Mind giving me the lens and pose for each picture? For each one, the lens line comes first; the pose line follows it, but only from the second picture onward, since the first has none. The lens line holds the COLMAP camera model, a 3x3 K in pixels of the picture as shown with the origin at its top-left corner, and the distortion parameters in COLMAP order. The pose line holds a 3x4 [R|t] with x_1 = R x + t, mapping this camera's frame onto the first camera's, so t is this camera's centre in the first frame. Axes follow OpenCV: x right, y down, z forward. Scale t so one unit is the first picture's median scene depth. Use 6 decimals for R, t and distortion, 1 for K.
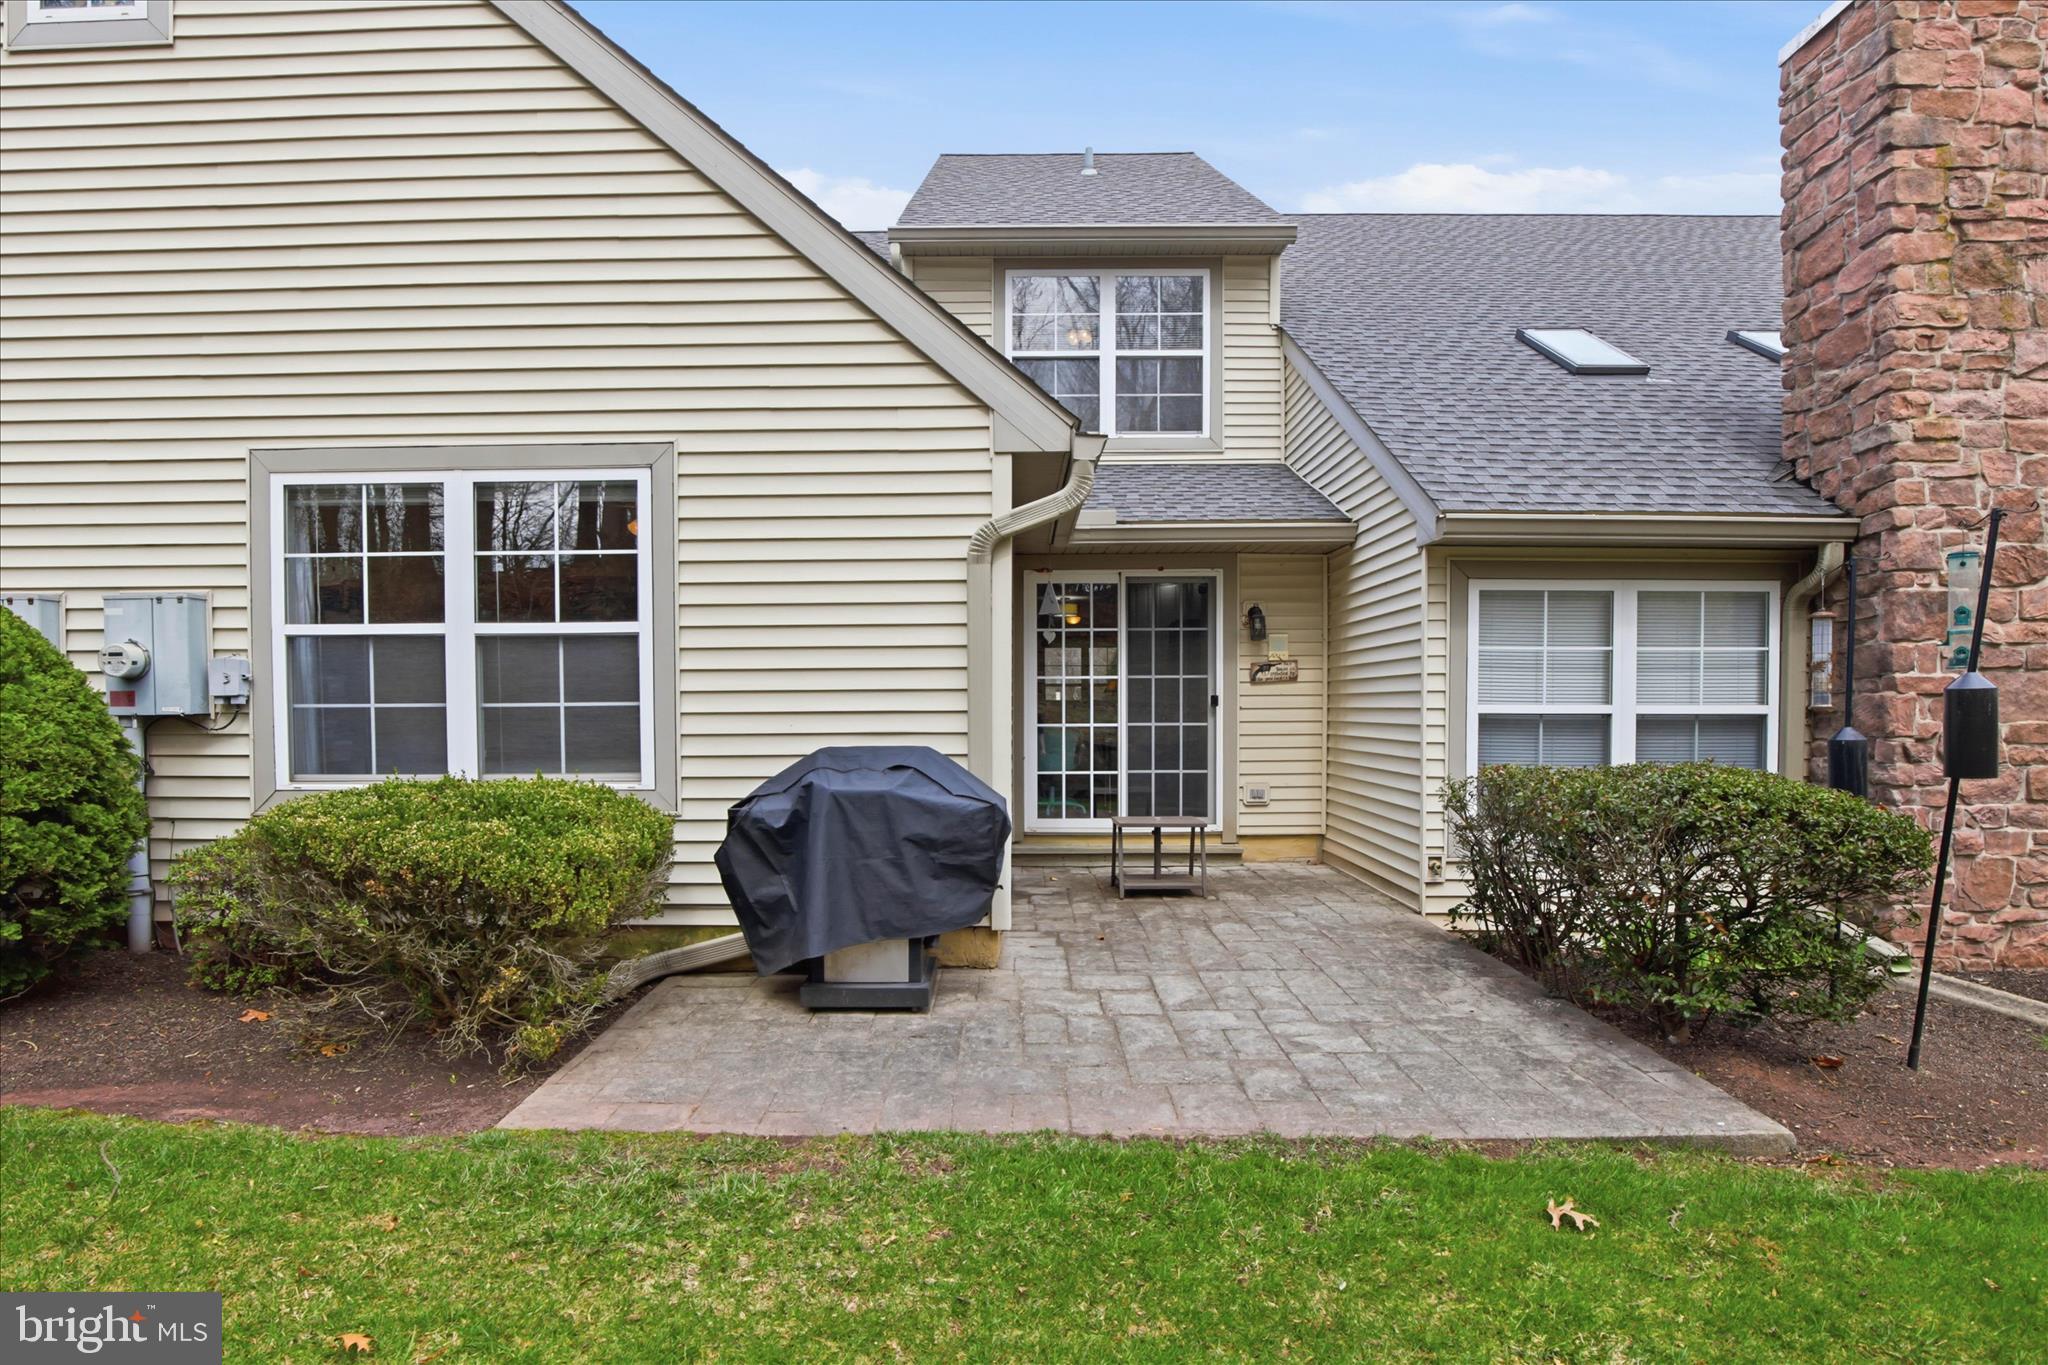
lens RADIAL K [[1057.2, 0, 969.1], [0, 1057.2, 752.7], [0, 0, 1]] dist [0.001036, 0.001628]
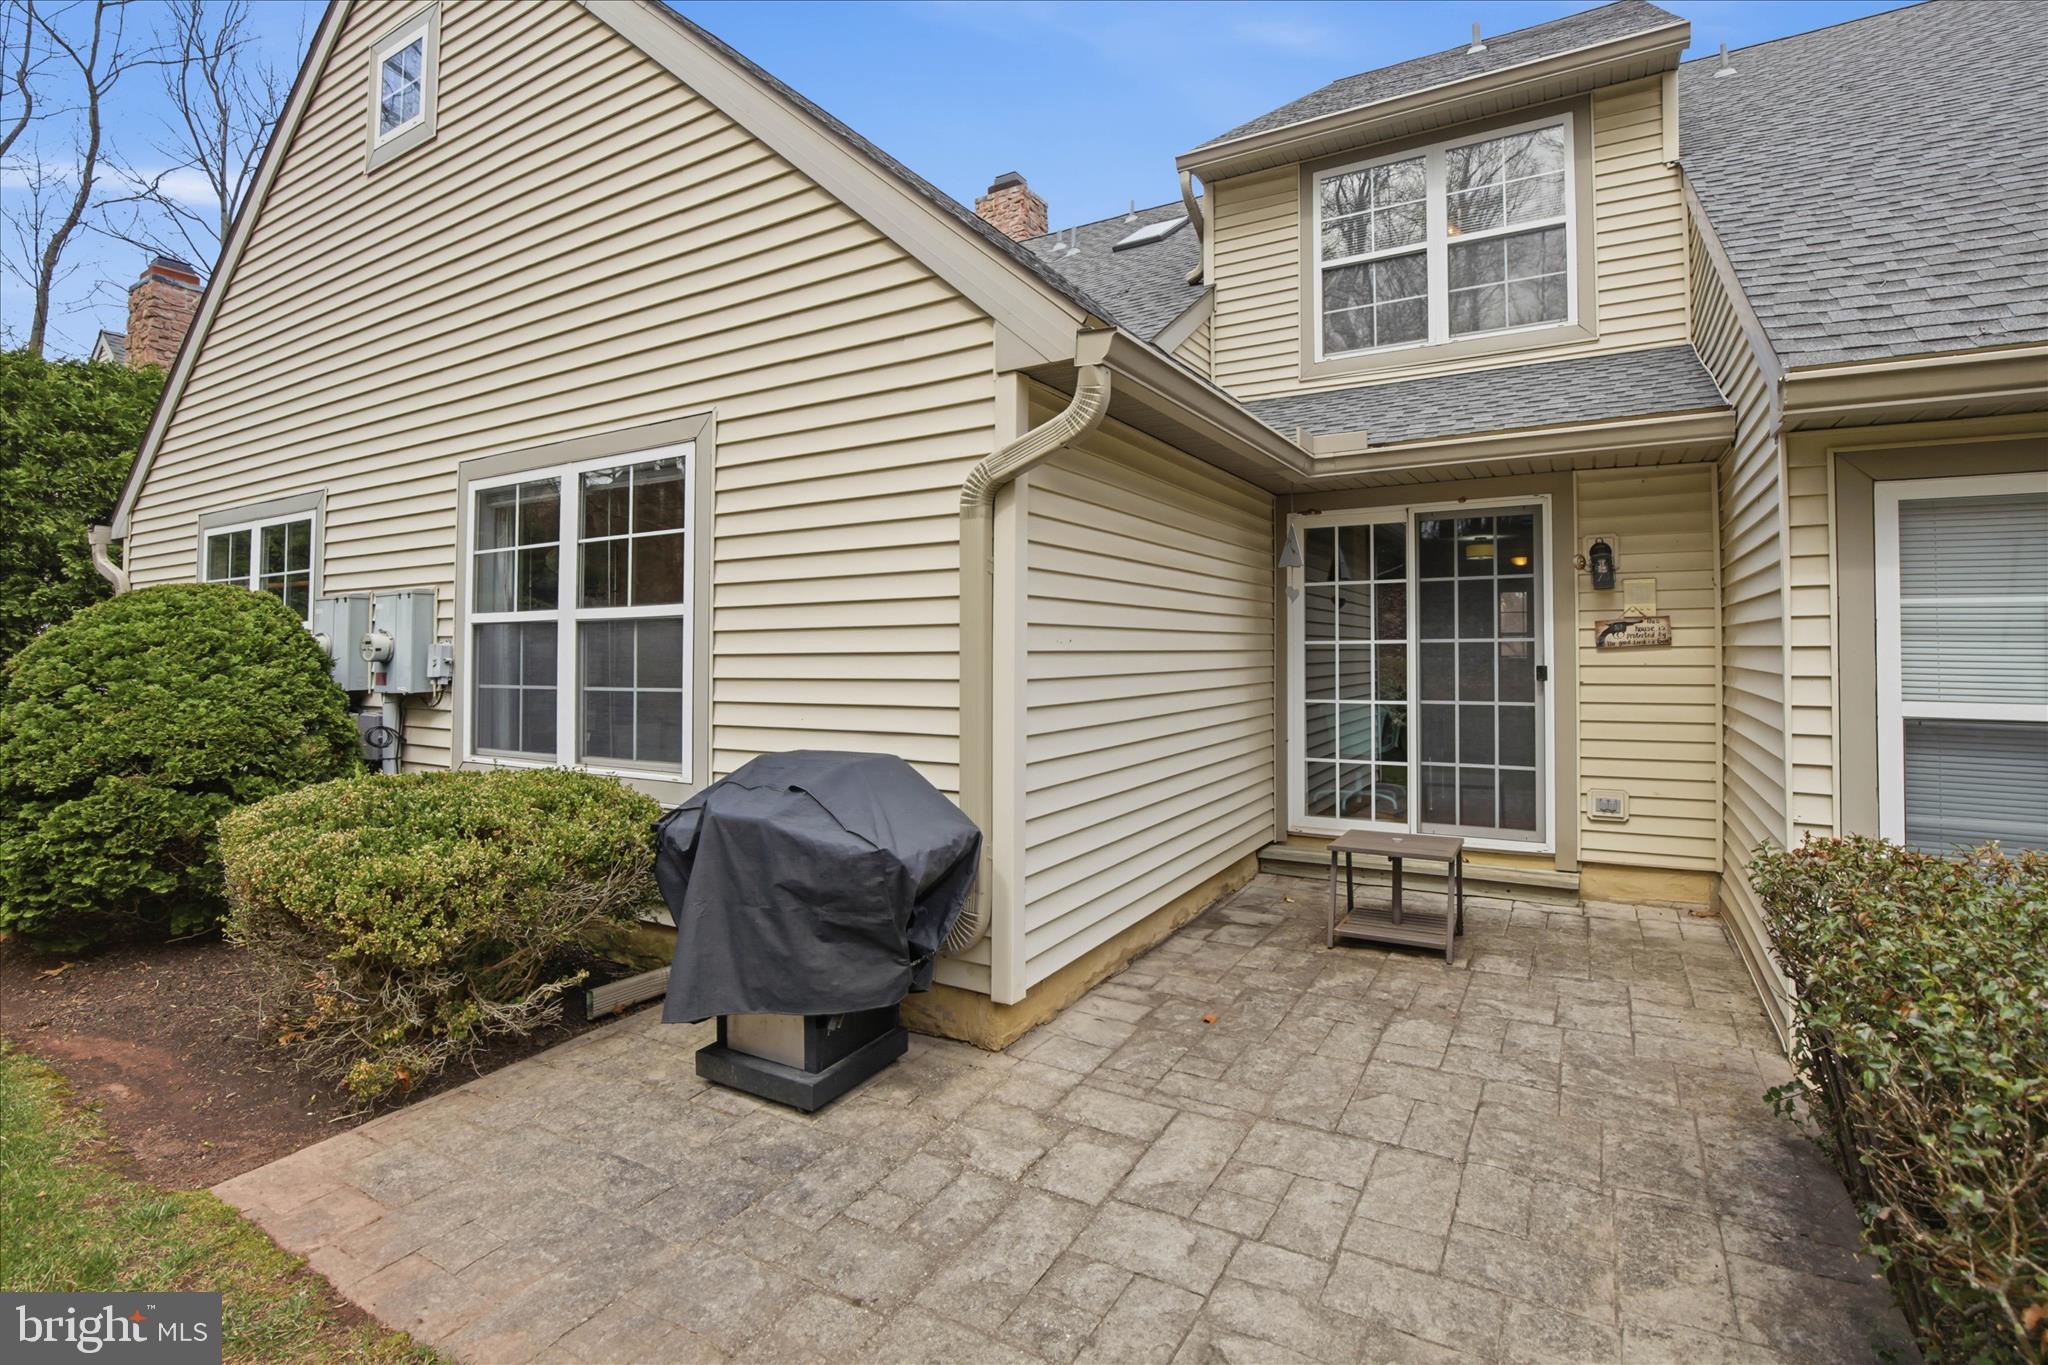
lens RADIAL K [[961.2, 0, 1020.7], [0, 961.2, 643.0], [0, 0, 1]] dist [-0.015194, 0.000758]
pose [[0.883585, -0.008170, -0.468199, 0.345163], [-0.014871, 0.998854, -0.045496, -0.053064], [0.468034, 0.047162, 0.882451, 0.378683]]
